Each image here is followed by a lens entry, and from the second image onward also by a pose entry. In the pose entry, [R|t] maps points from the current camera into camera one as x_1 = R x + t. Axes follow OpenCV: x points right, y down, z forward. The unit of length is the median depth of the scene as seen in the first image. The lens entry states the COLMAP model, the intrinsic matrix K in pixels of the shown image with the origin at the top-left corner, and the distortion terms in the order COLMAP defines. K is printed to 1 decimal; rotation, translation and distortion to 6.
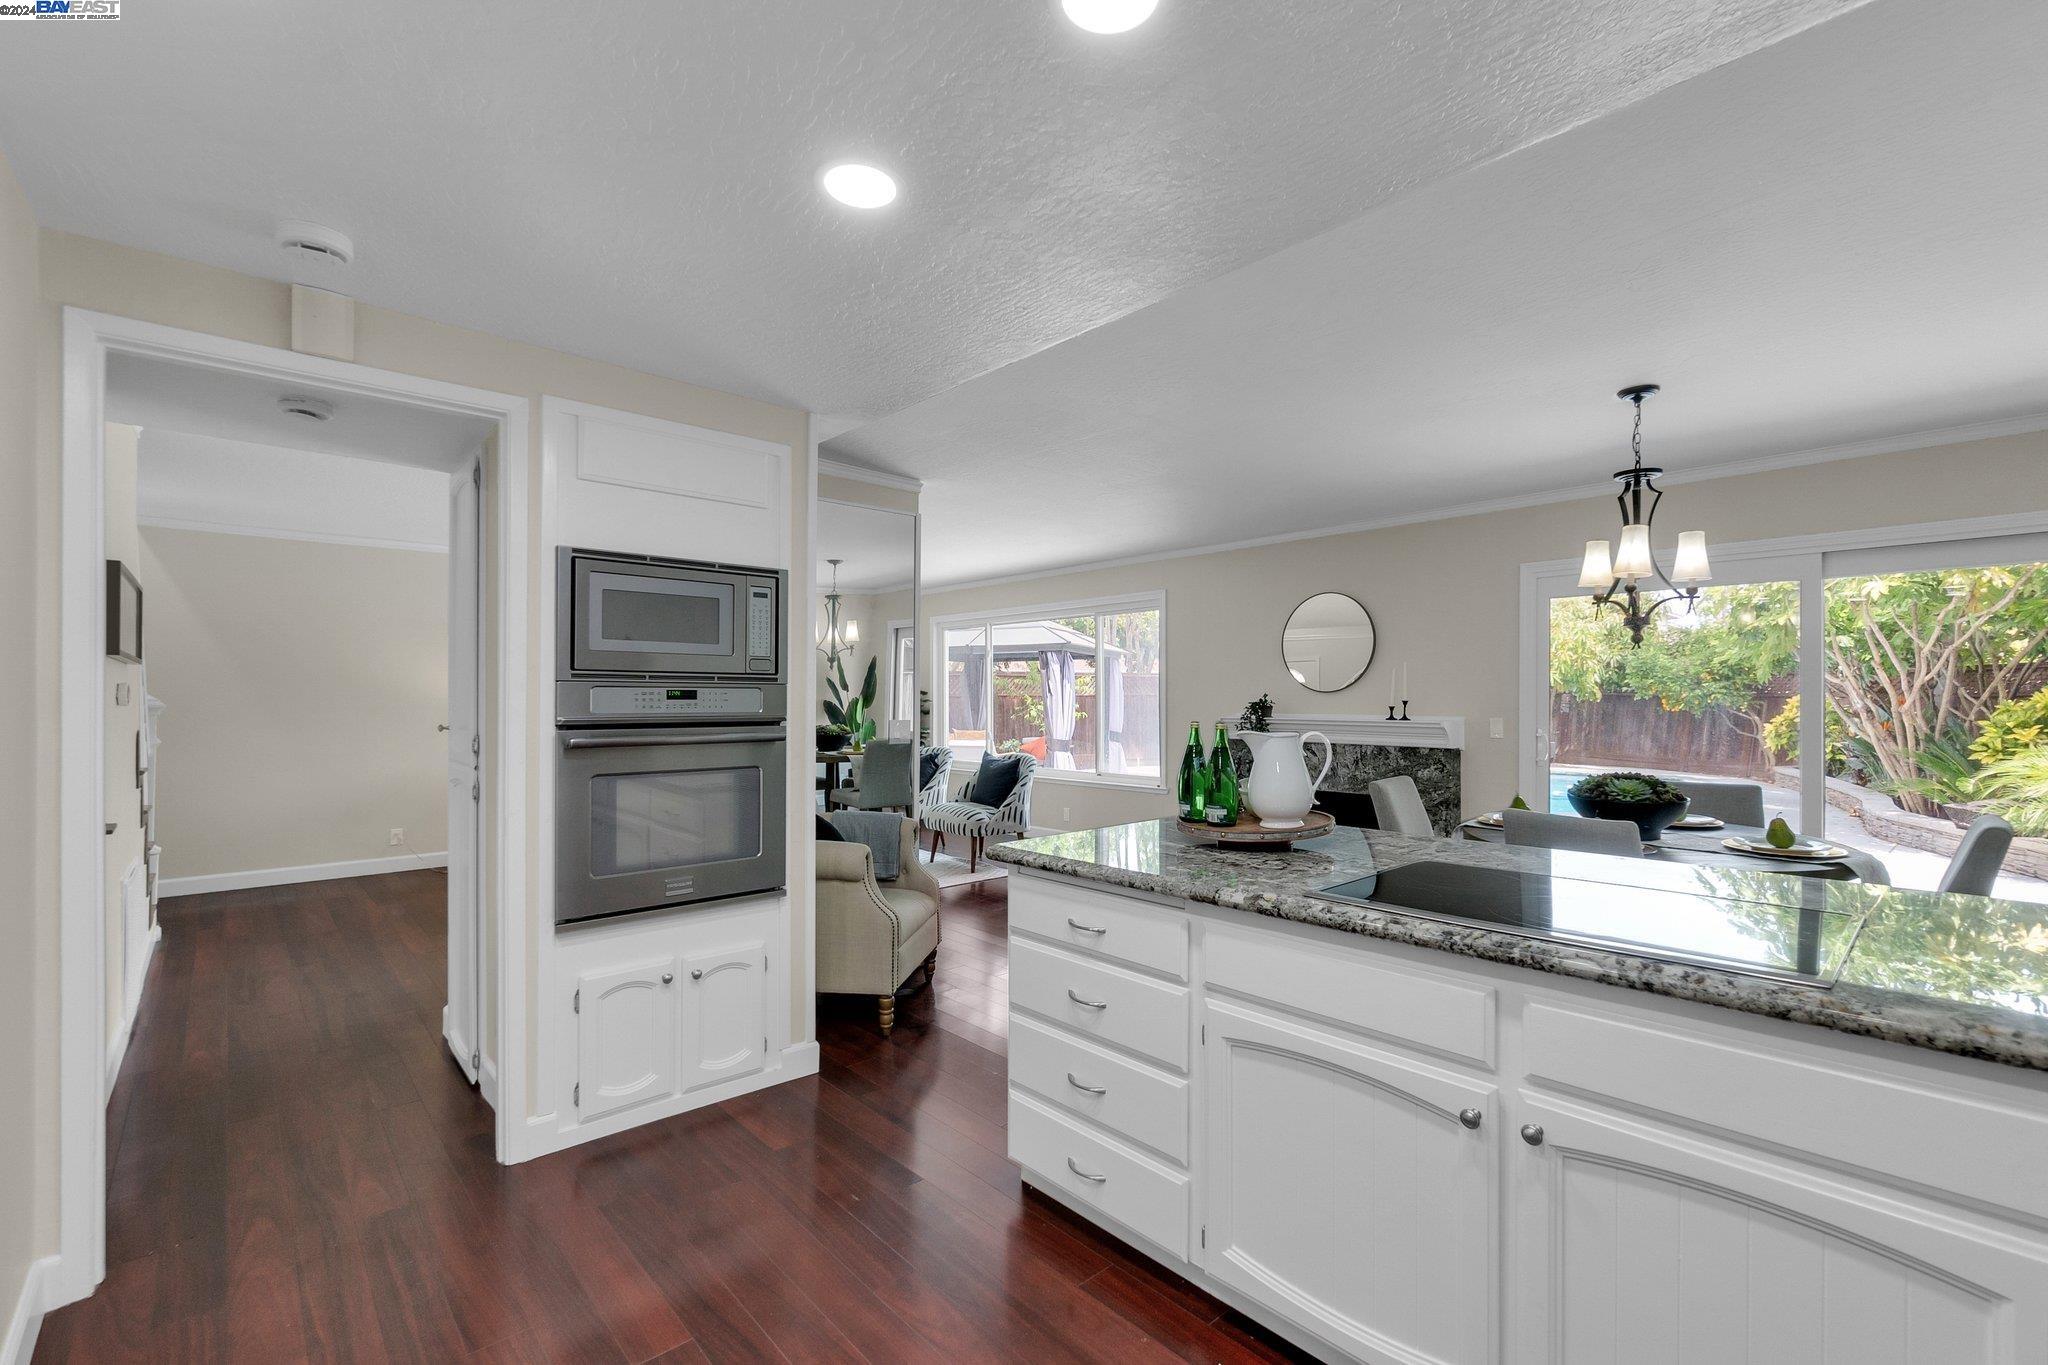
lens RADIAL K [[880.8, 0, 1035.4], [0, 880.8, 698.6], [0, 0, 1]] dist [-0.001108, 0.000288]
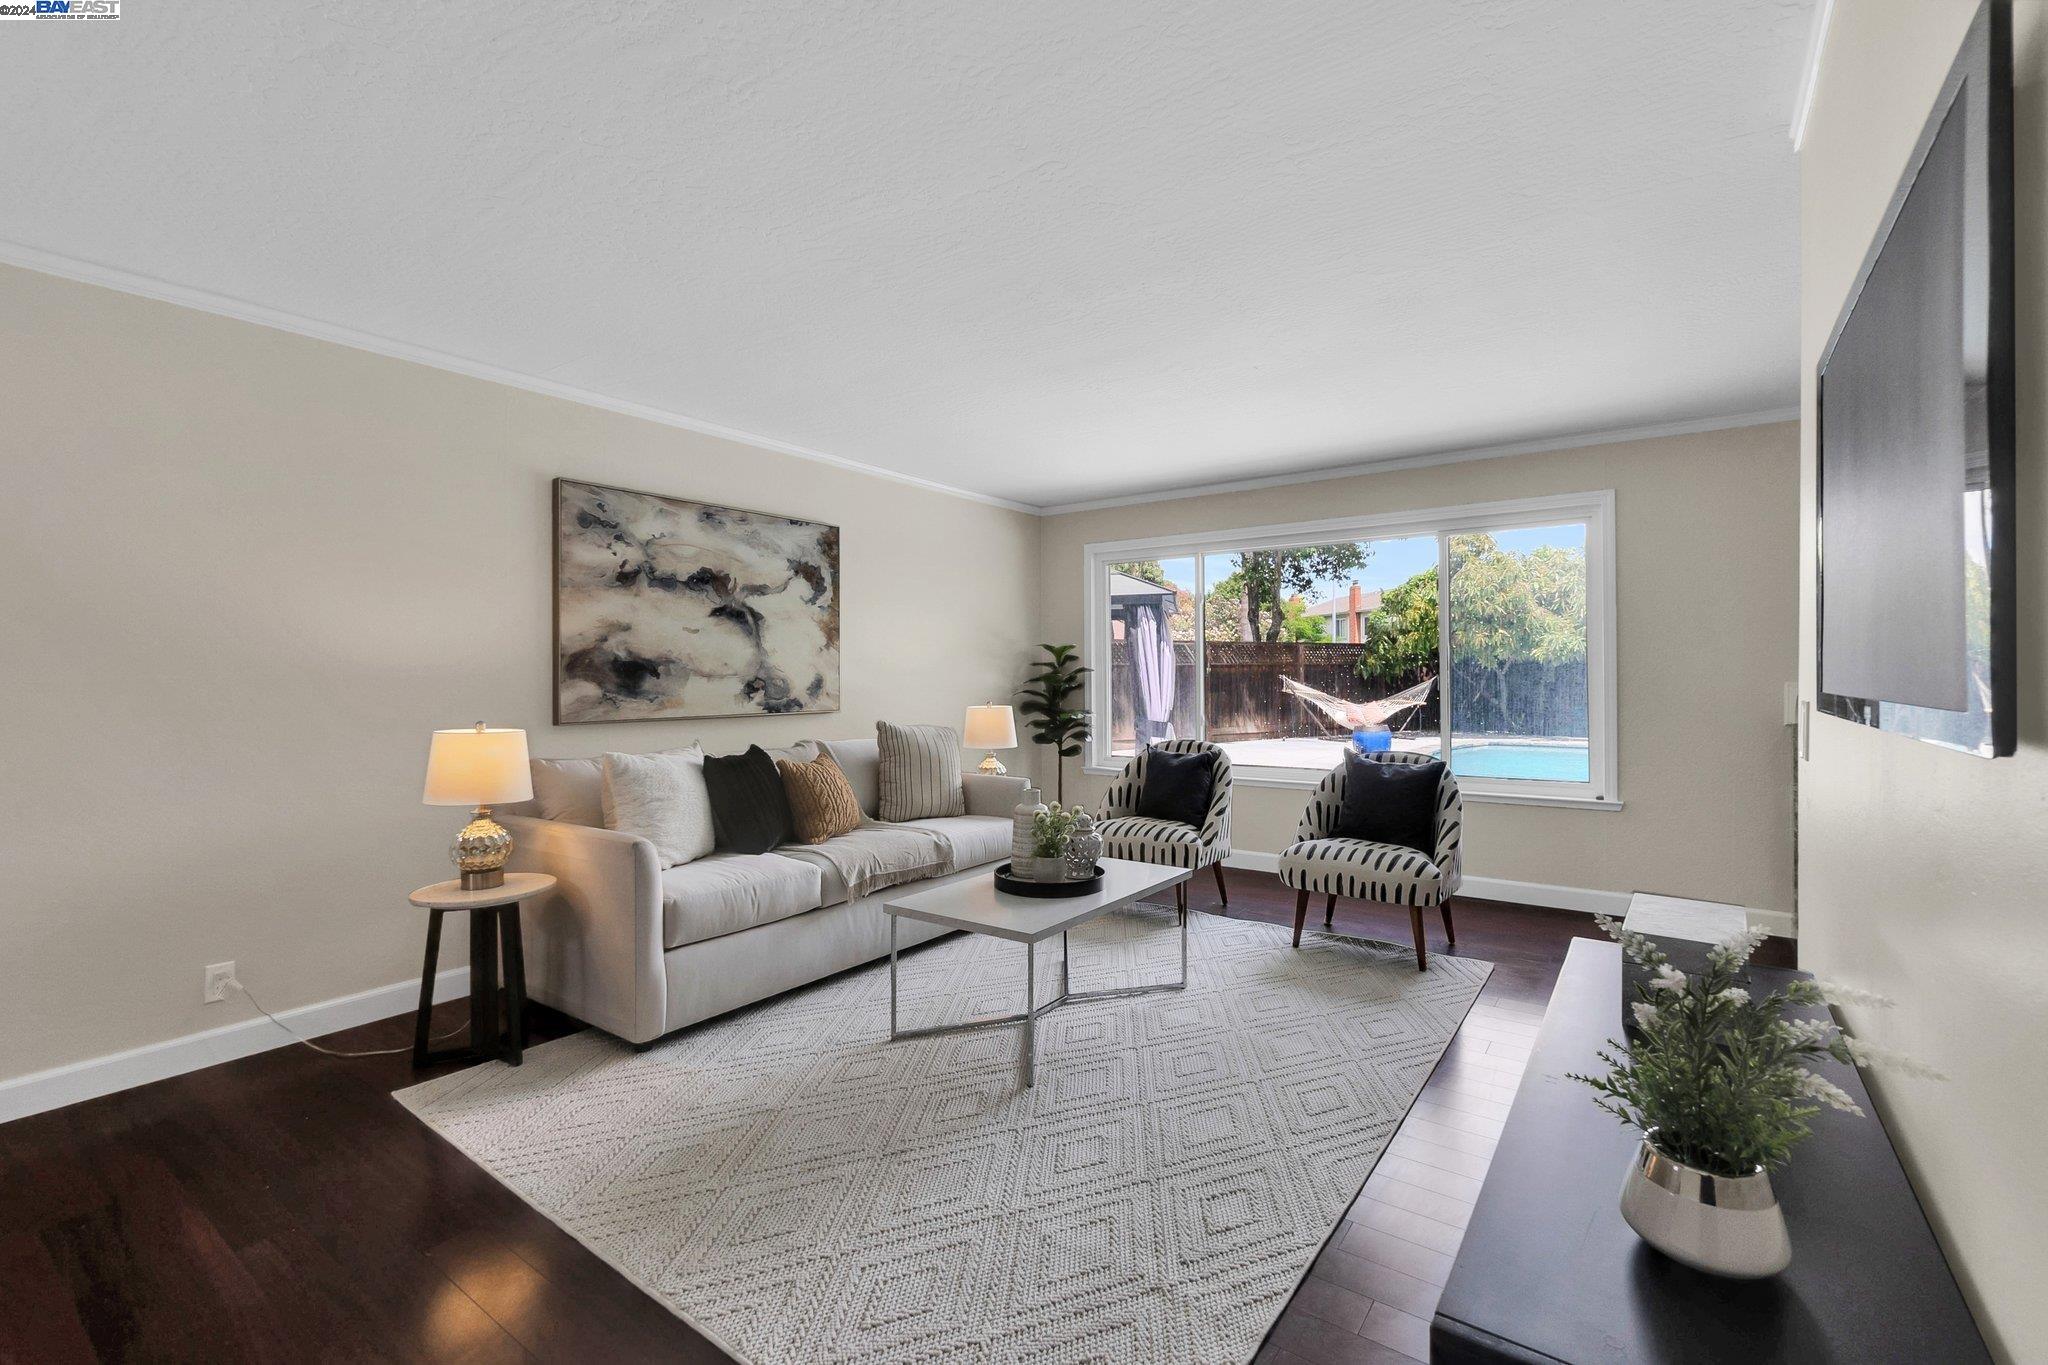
lens RADIAL K [[893.6, 0, 1036.3], [0, 893.6, 664.9], [0, 0, 1]] dist [-0.006183, 0.002243]
pose [[0.978860, -0.003284, 0.204505, -0.513677], [0.005208, 0.999947, -0.008870, 0.008649], [-0.204465, 0.009748, 0.978825, 0.594008]]
